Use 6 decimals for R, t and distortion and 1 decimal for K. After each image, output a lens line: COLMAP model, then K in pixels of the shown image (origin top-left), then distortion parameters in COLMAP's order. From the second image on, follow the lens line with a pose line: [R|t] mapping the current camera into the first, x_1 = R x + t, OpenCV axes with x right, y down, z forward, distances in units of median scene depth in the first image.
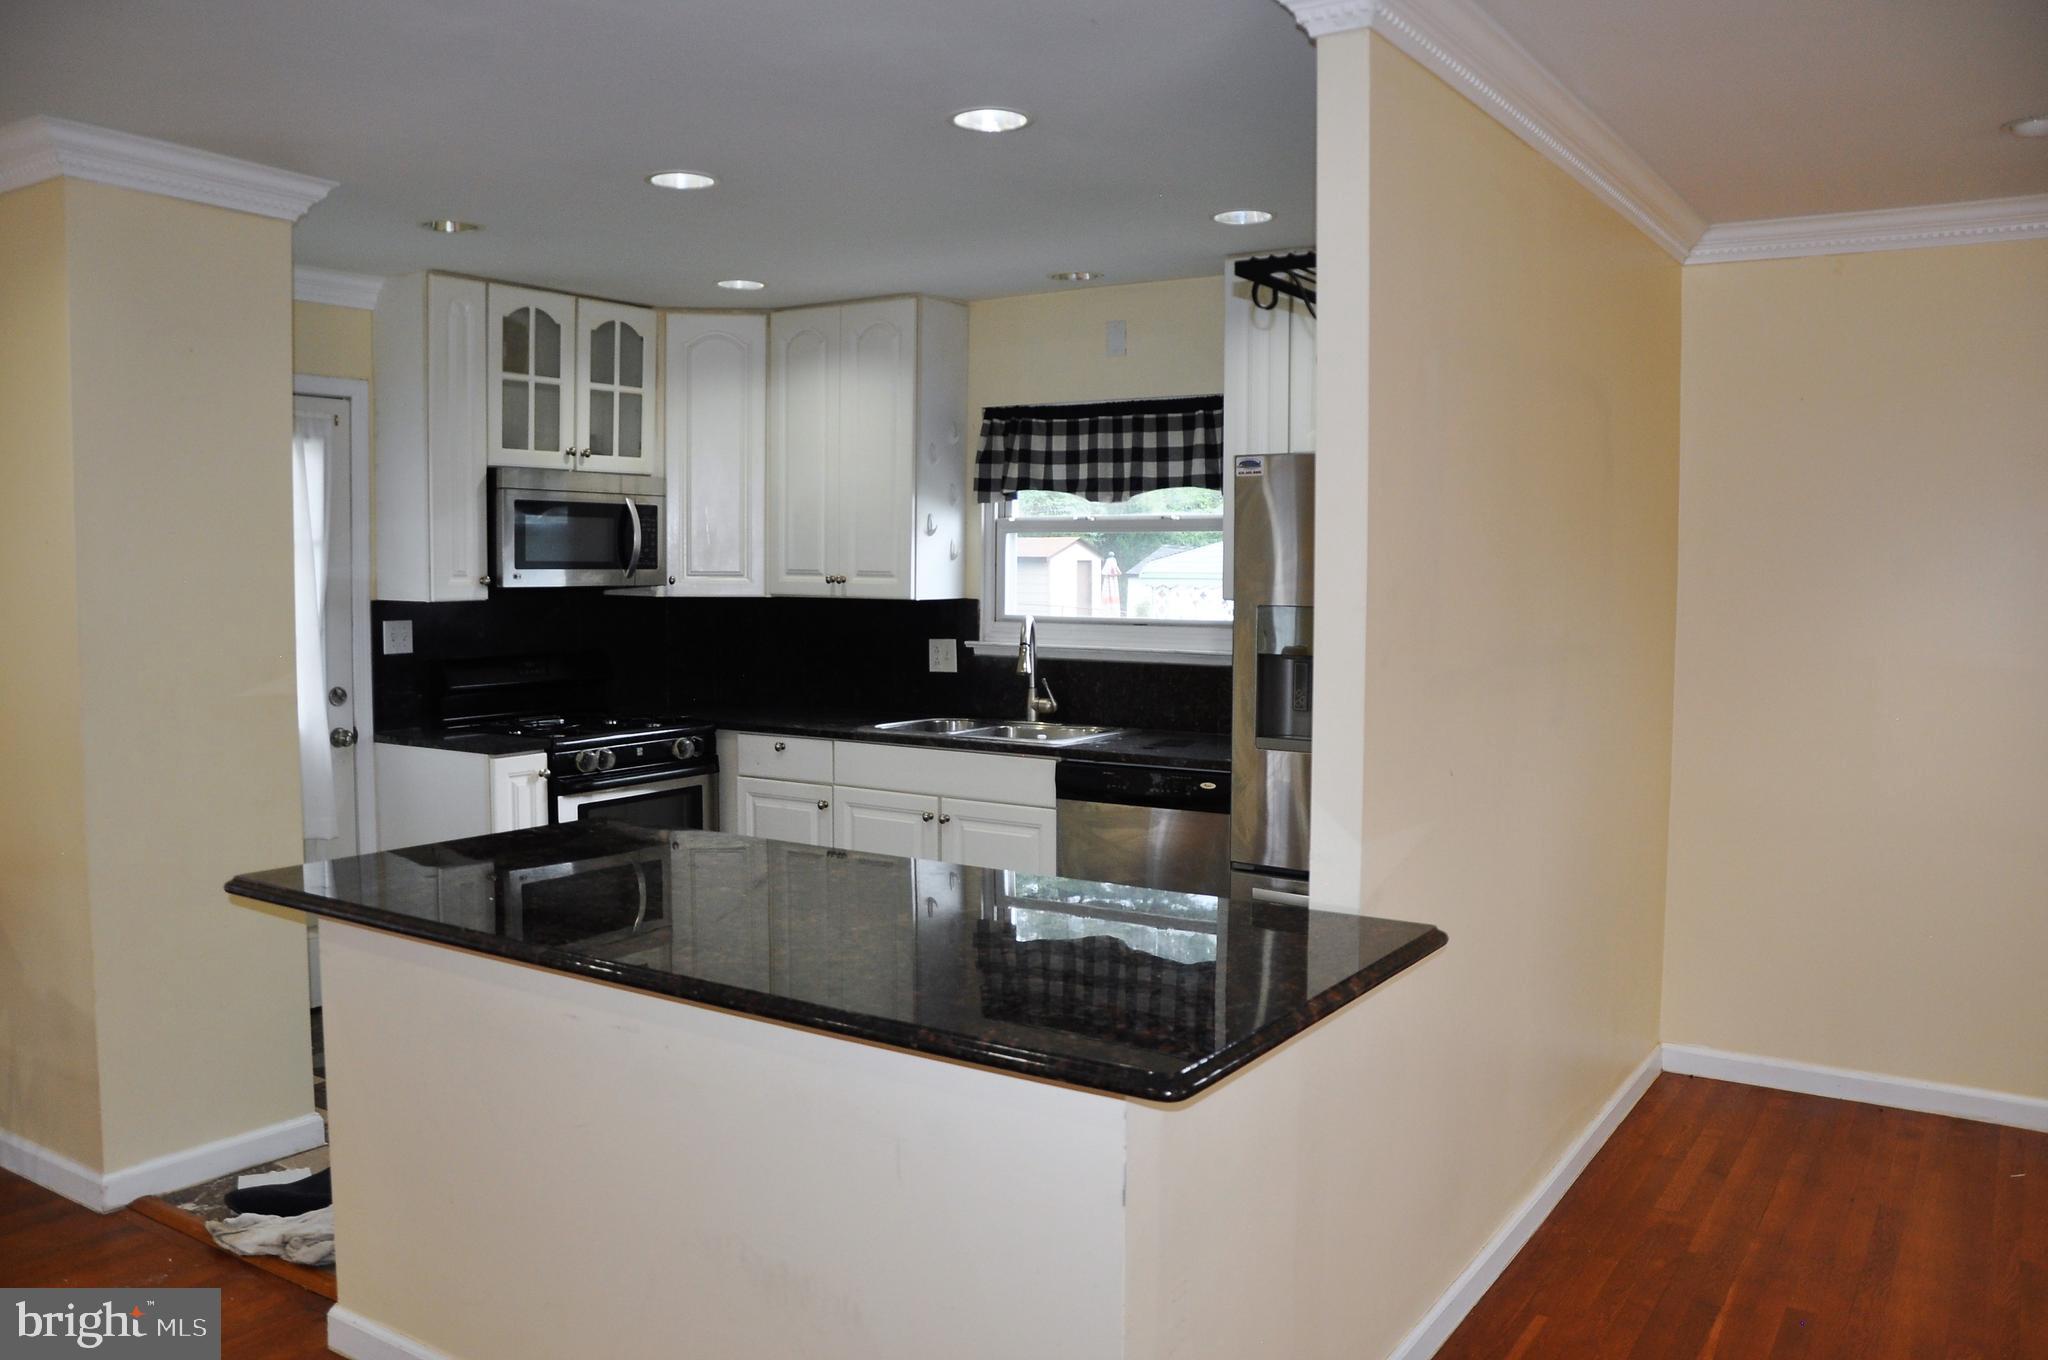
lens RADIAL K [[1604.3, 0, 1019.8], [0, 1604.3, 674.8], [0, 0, 1]] dist [-0.159049, 0.124770]
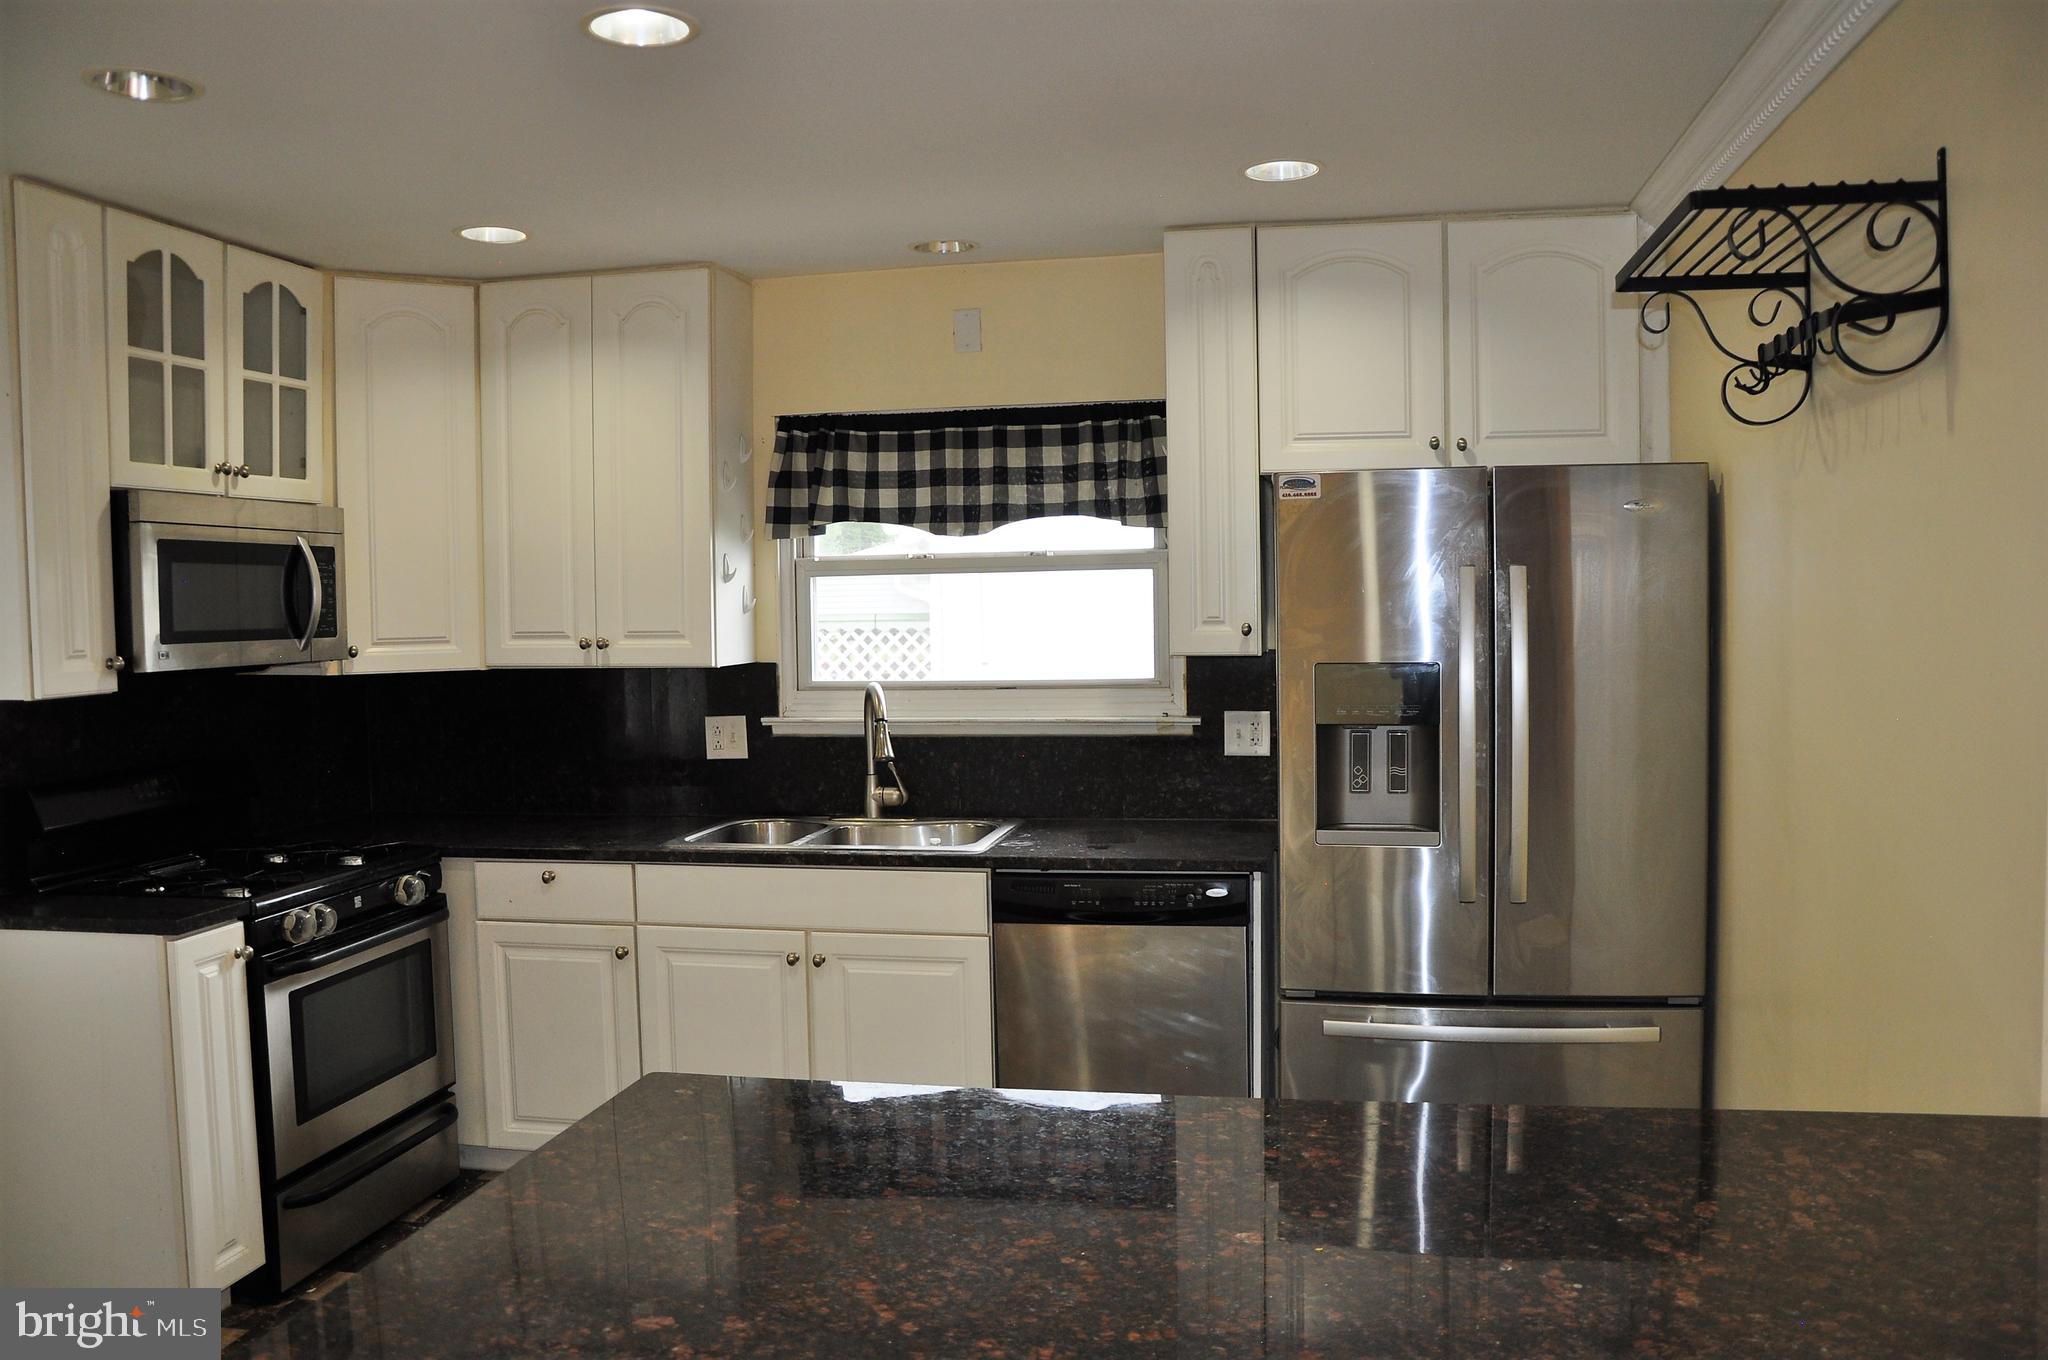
lens RADIAL K [[1604.3, 0, 1014.7], [0, 1604.3, 676.6], [0, 0, 1]] dist [-0.159049, 0.124770]
pose [[0.925393, -0.040251, 0.376867, -0.224531], [0.049147, 0.998693, -0.014015, -0.025833], [-0.375810, 0.031492, 0.926161, 0.258763]]
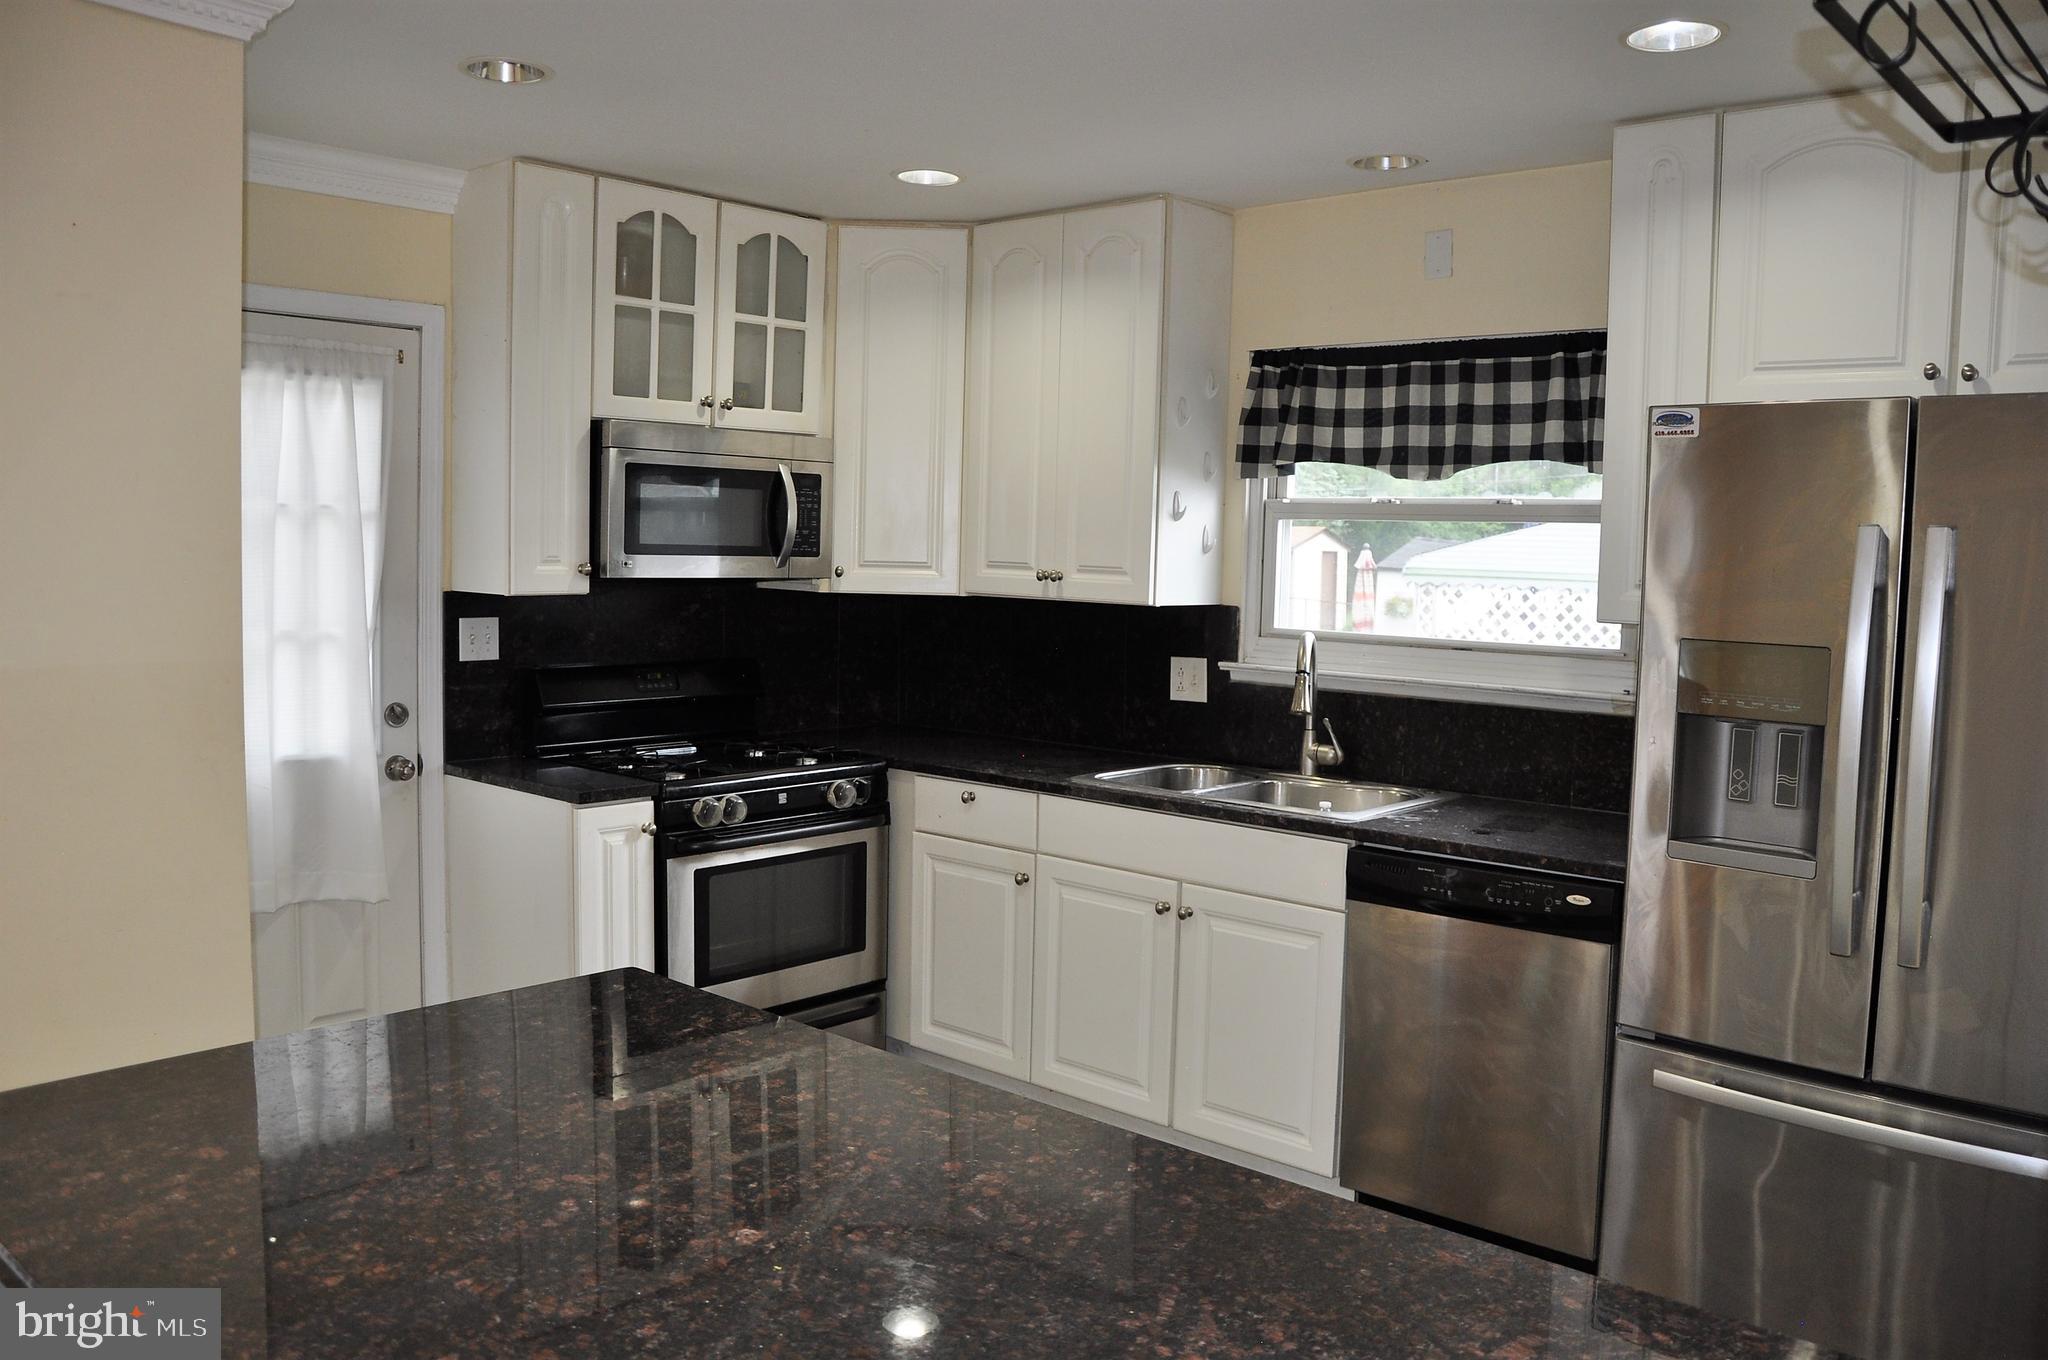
lens RADIAL K [[1604.3, 0, 1020.6], [0, 1604.3, 667.4], [0, 0, 1]] dist [-0.159049, 0.124770]
pose [[0.989142, 0.029299, -0.144011, -0.019211], [-0.028643, 0.999568, 0.006630, -0.022224], [0.144143, -0.002433, 0.989554, 0.262425]]
